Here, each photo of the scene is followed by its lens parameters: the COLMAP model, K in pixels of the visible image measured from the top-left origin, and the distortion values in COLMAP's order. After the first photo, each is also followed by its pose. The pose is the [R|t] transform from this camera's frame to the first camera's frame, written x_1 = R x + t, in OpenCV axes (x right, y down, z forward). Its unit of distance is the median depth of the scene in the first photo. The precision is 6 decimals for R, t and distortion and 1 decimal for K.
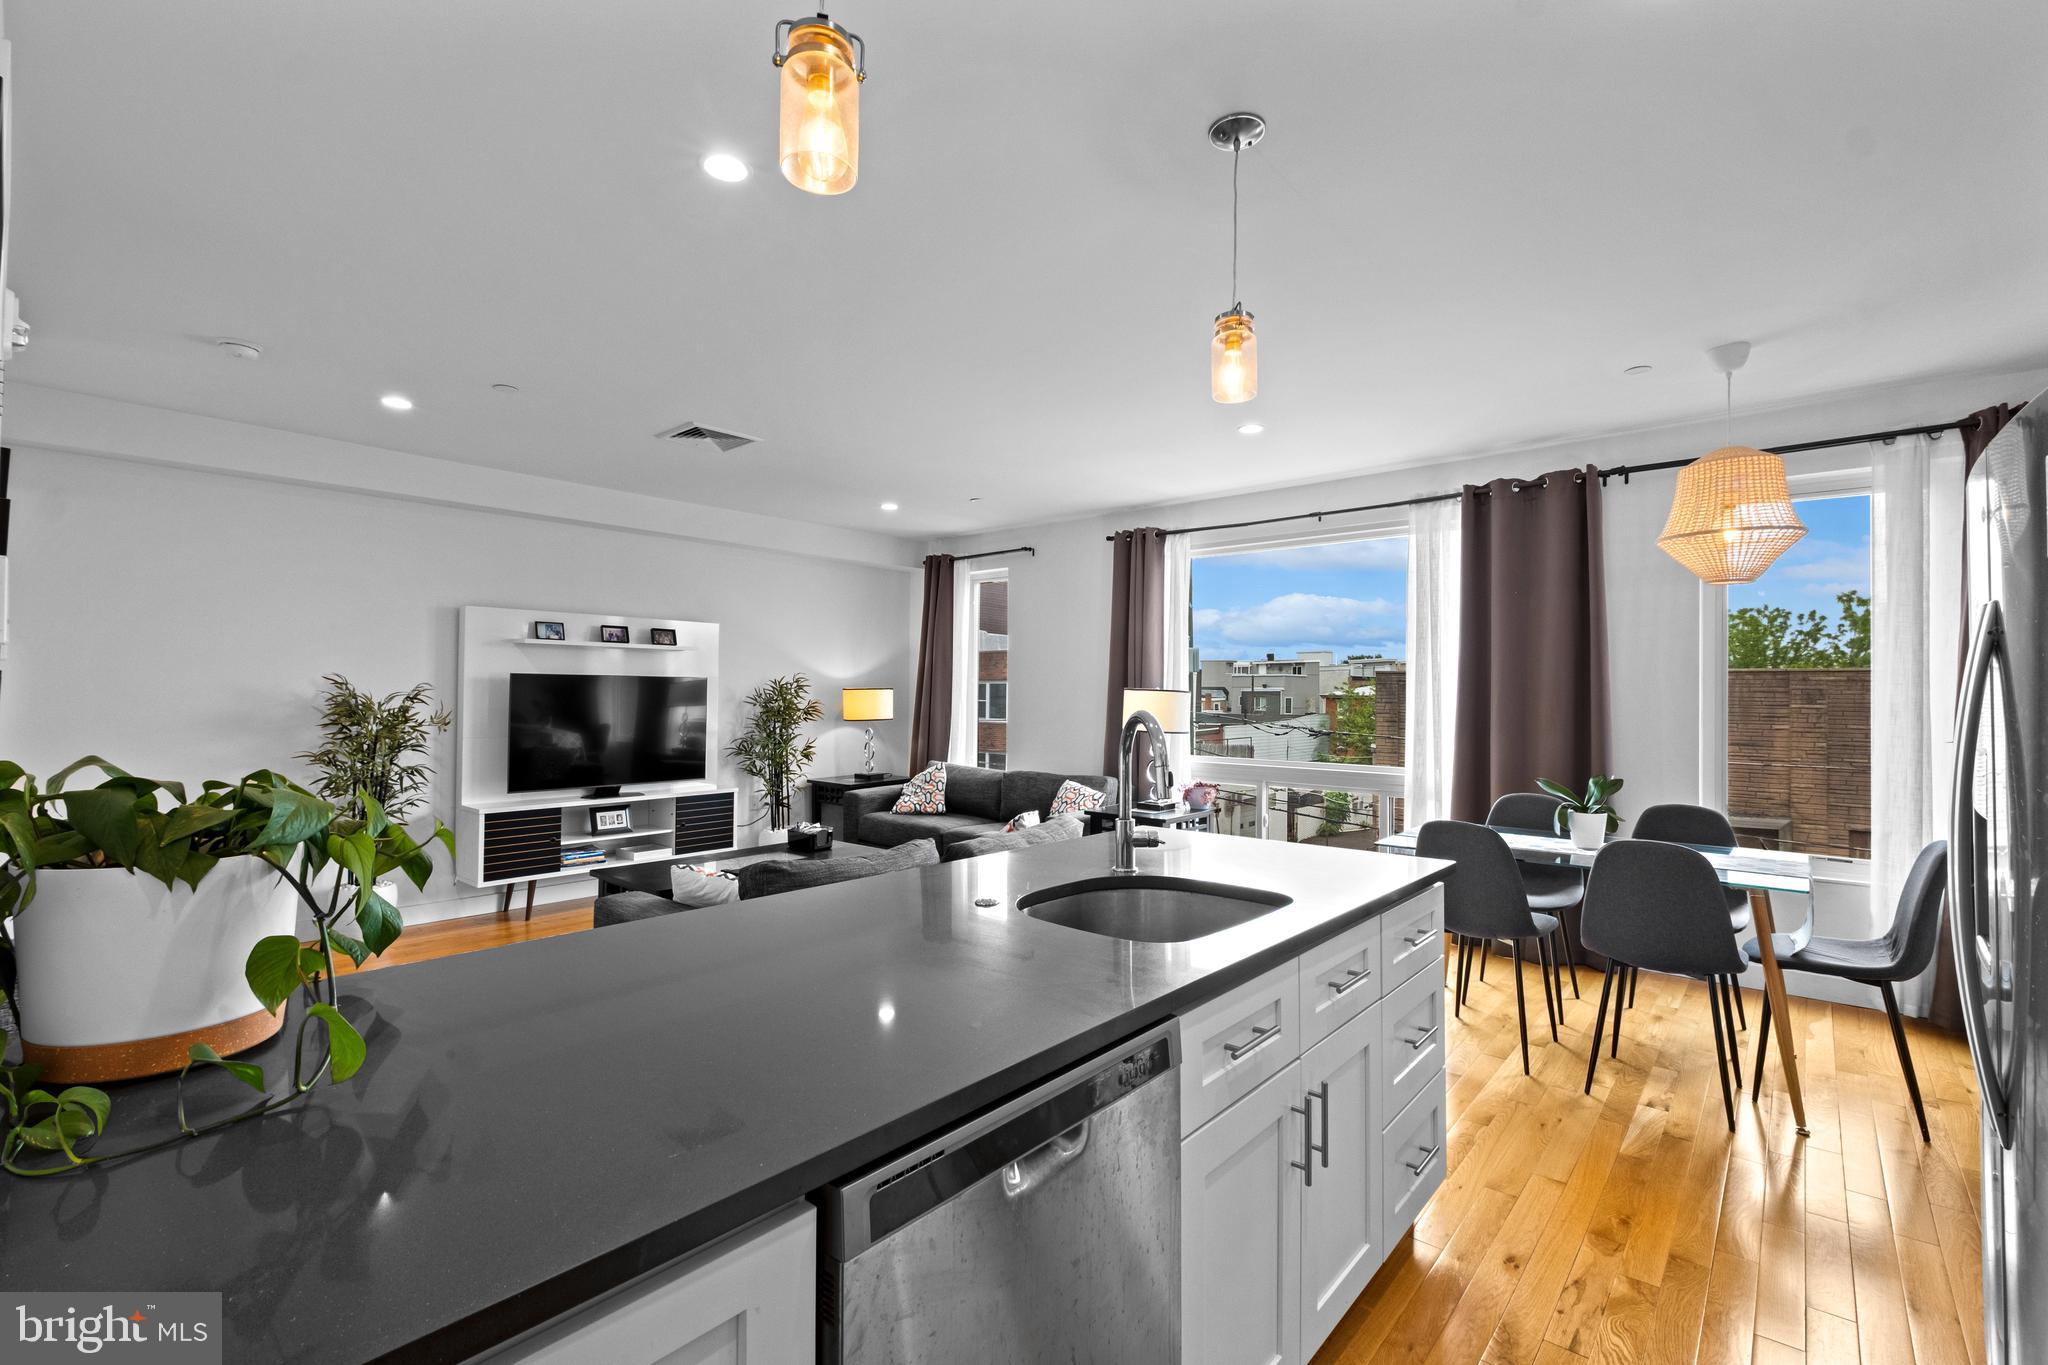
lens RADIAL K [[892.1, 0, 1032.3], [0, 892.1, 688.6], [0, 0, 1]] dist [0.009013, -0.006699]
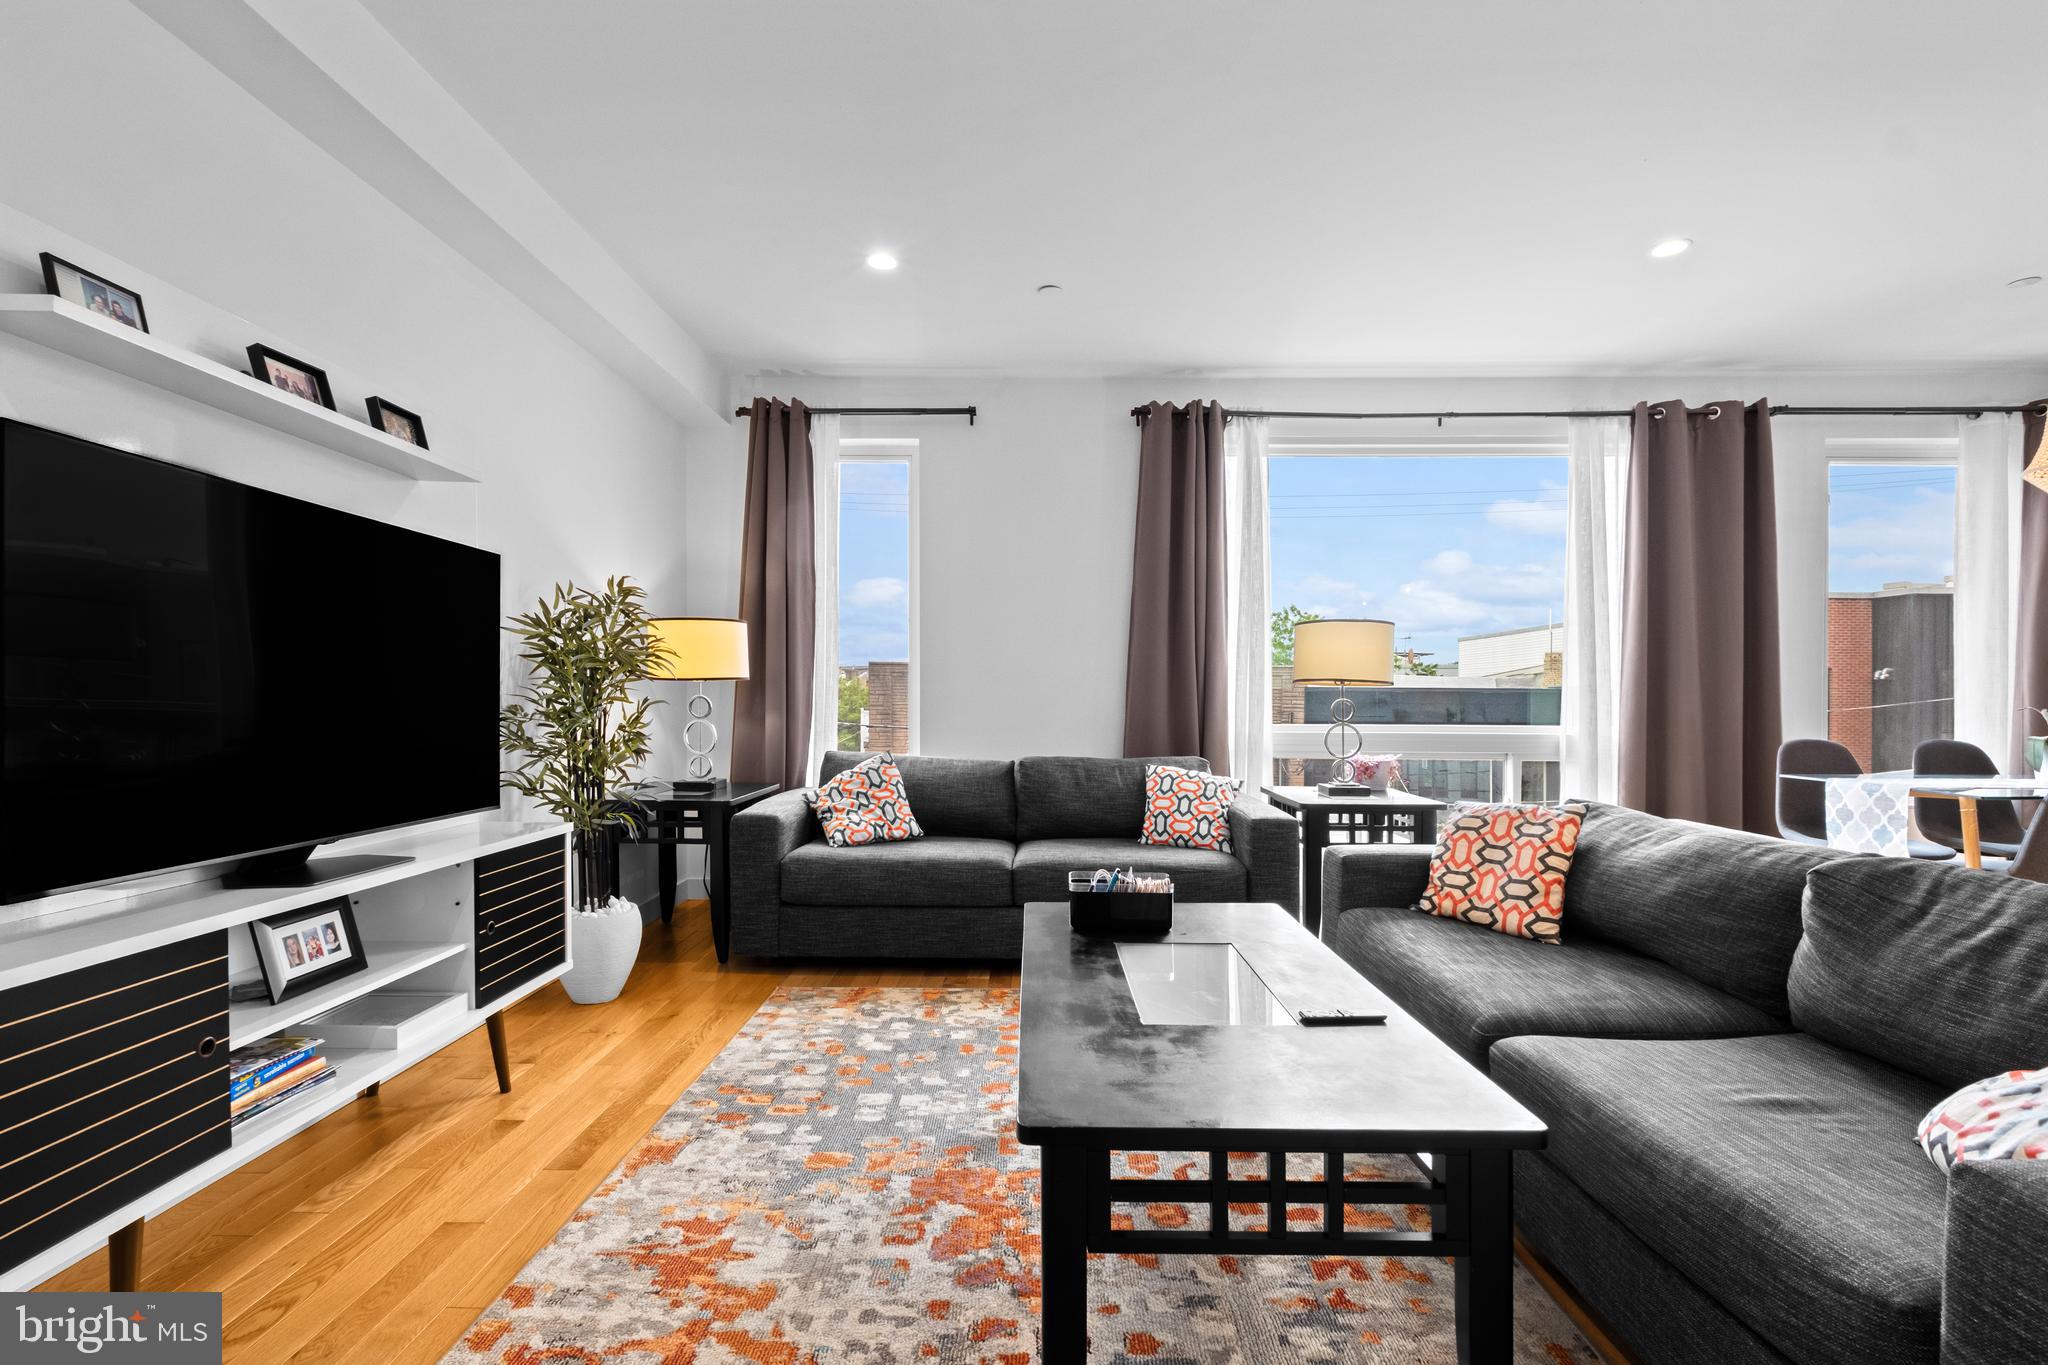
lens RADIAL K [[919.0, 0, 1018.8], [0, 919.0, 707.5], [0, 0, 1]] dist [0.008258, -0.006003]
pose [[0.771151, -0.008362, 0.636597, -0.447706], [-0.002749, 0.999861, 0.016463, 0.048398], [-0.636646, -0.014445, 0.771021, 0.526502]]
